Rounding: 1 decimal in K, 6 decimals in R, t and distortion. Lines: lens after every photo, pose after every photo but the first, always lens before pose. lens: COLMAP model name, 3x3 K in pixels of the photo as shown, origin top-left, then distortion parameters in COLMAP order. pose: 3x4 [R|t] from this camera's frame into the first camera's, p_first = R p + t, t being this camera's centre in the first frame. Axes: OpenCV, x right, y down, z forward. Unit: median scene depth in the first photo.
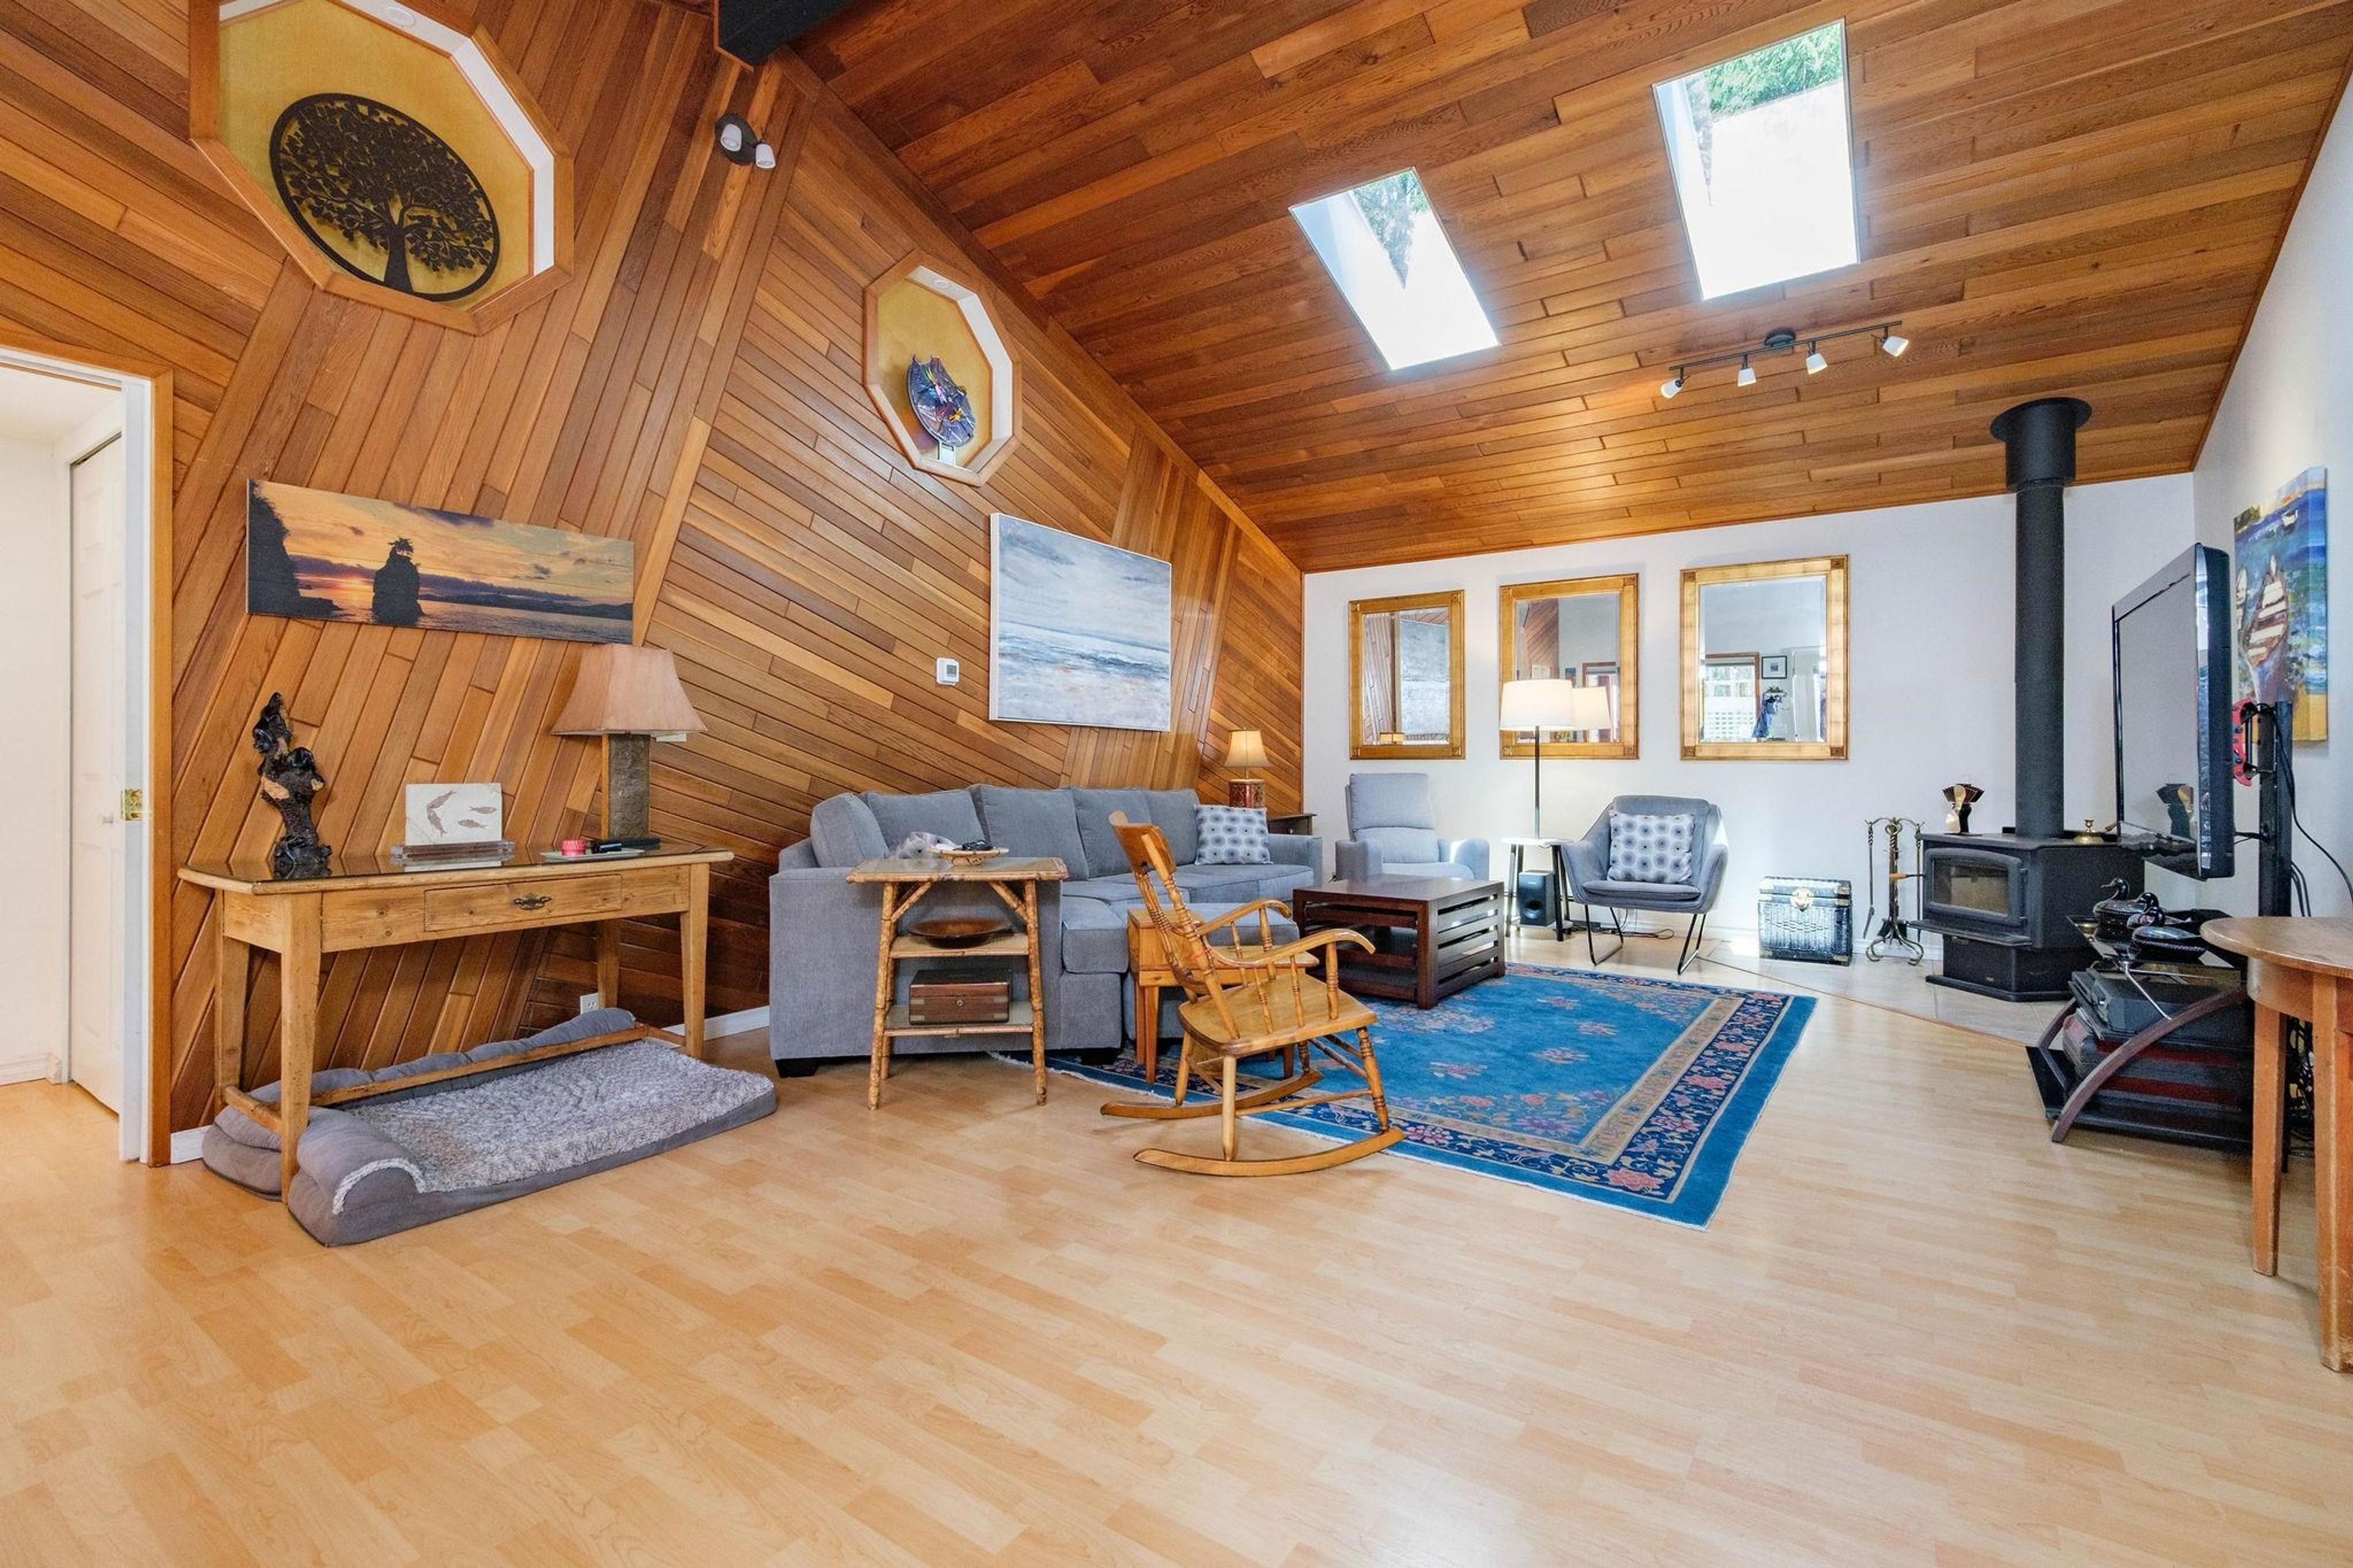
lens RADIAL K [[1093.4, 0, 1170.5], [0, 1093.4, 754.1], [0, 0, 1]] dist [0.001786, 0.000360]
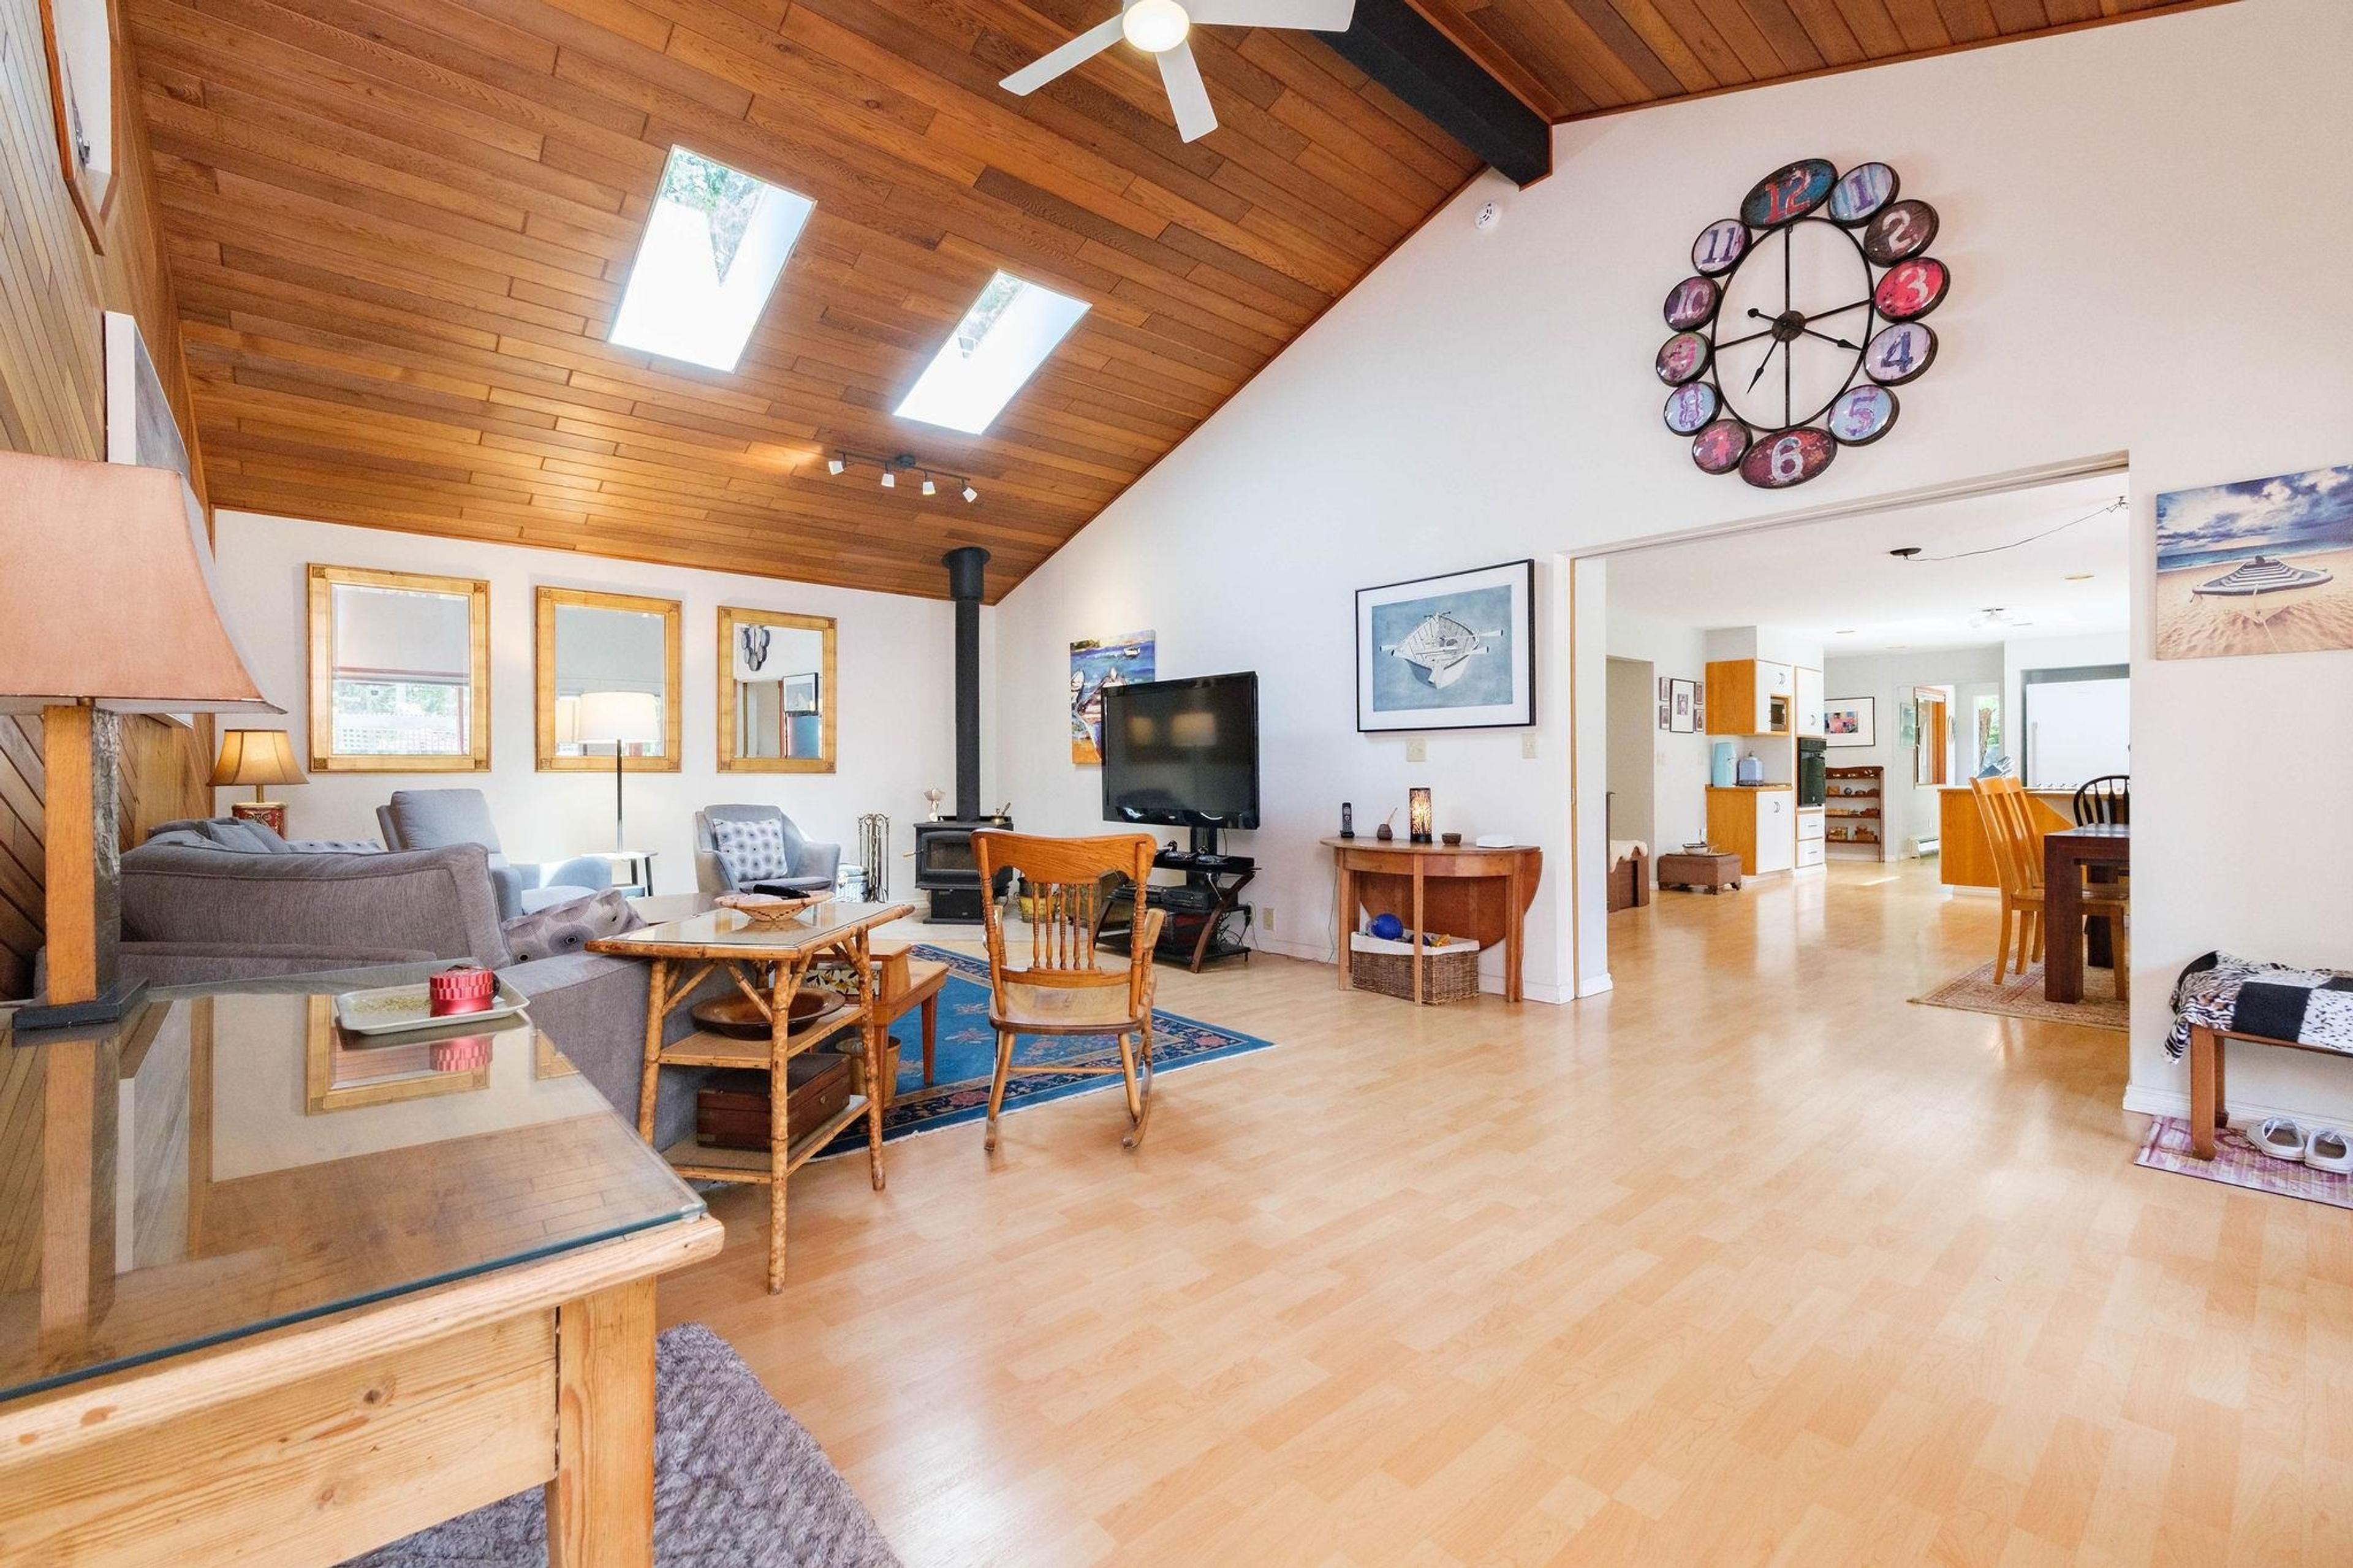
lens RADIAL K [[981.8, 0, 1176.5], [0, 981.8, 784.0], [0, 0, 1]] dist [-0.000223, -0.000065]
pose [[0.228042, -0.012117, 0.973576, -0.466734], [-0.003906, 0.999903, 0.013360, 0.001255], [-0.973644, -0.006849, 0.227972, 0.339631]]
